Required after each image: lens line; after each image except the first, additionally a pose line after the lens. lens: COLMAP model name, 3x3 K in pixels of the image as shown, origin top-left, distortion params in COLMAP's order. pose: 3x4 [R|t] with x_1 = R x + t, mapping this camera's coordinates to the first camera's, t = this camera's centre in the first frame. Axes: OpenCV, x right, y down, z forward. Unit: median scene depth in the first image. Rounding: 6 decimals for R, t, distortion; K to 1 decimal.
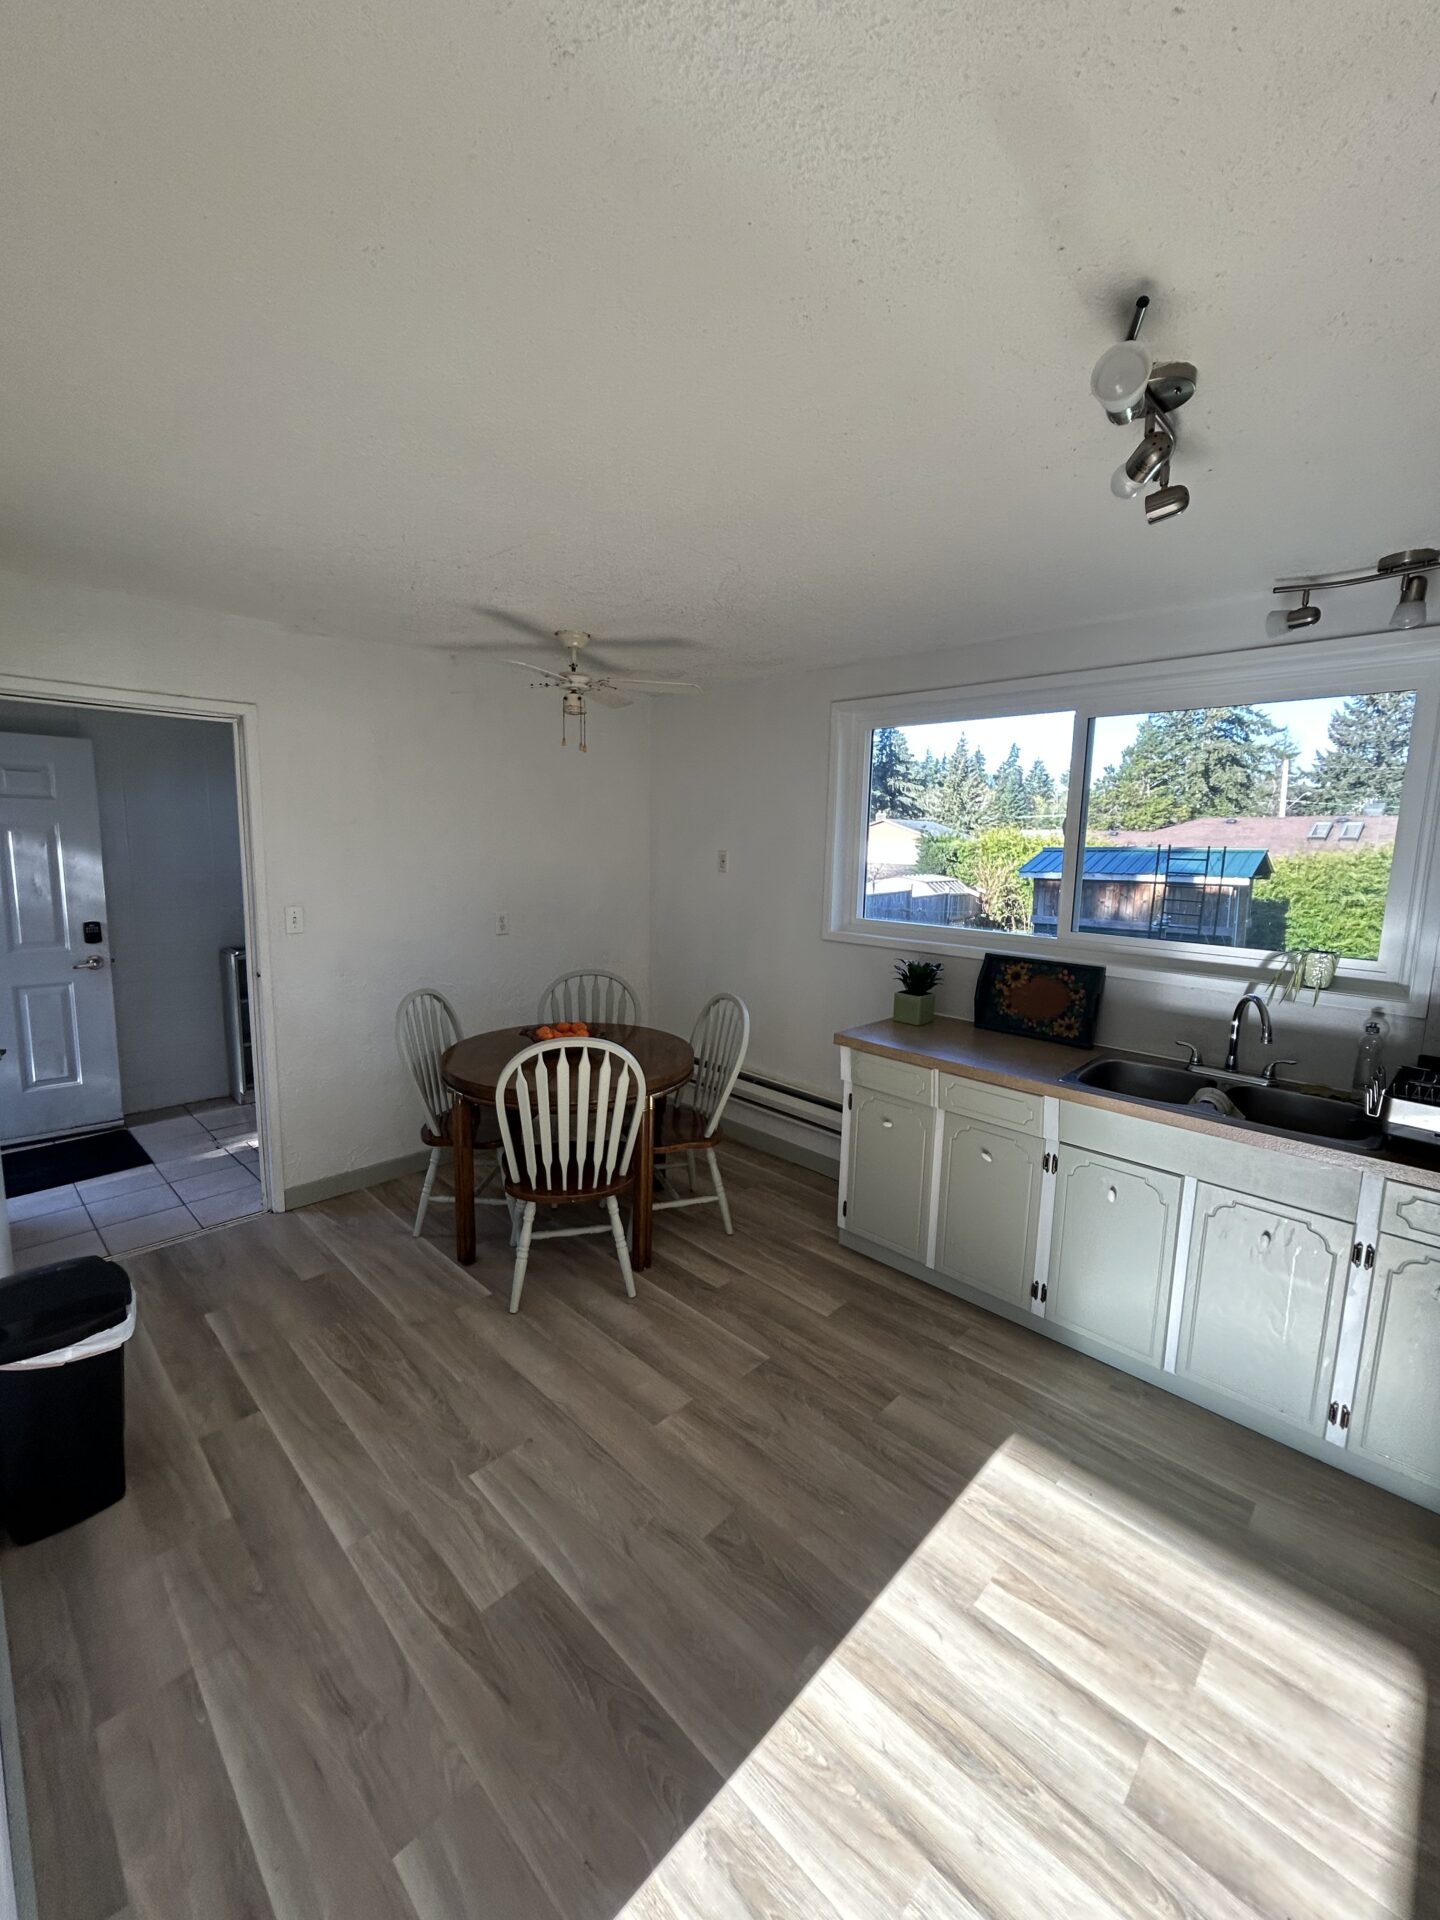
lens RADIAL K [[780.2, 0, 720.0], [0, 780.2, 960.0], [0, 0, 1]] dist [-0.001688, 0.000357]
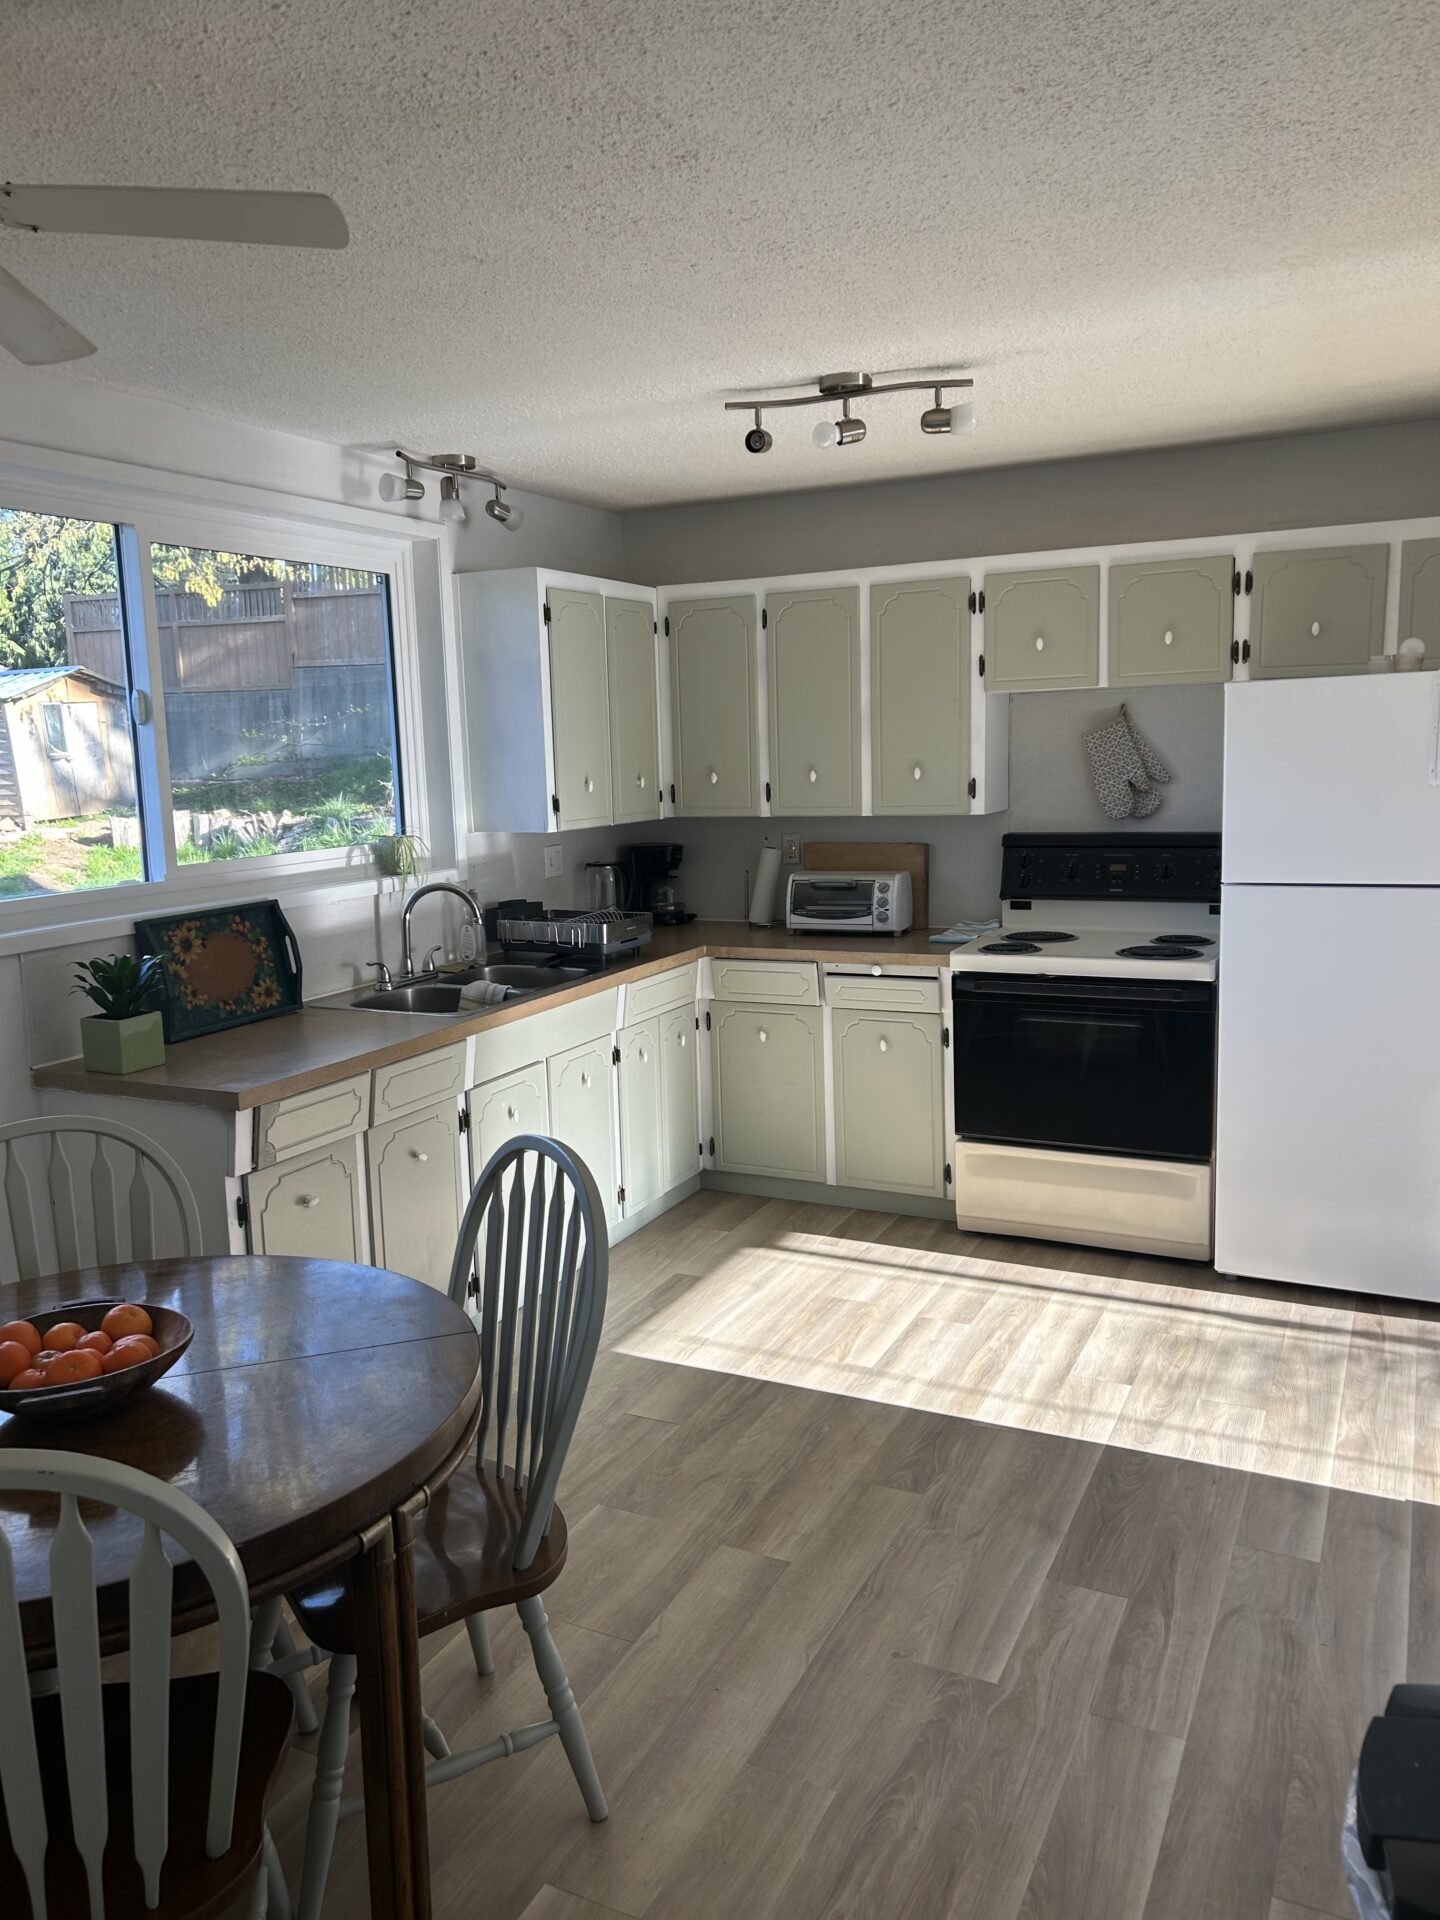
lens RADIAL K [[1397.4, 0, 720.0], [0, 1397.4, 960.0], [0, 0, 1]] dist [0.003491, -0.005199]
pose [[-0.301863, -0.161841, 0.939514, -1.169927], [0.171797, 0.960118, 0.220588, -0.205210], [-0.937744, 0.227994, -0.262021, 1.290353]]
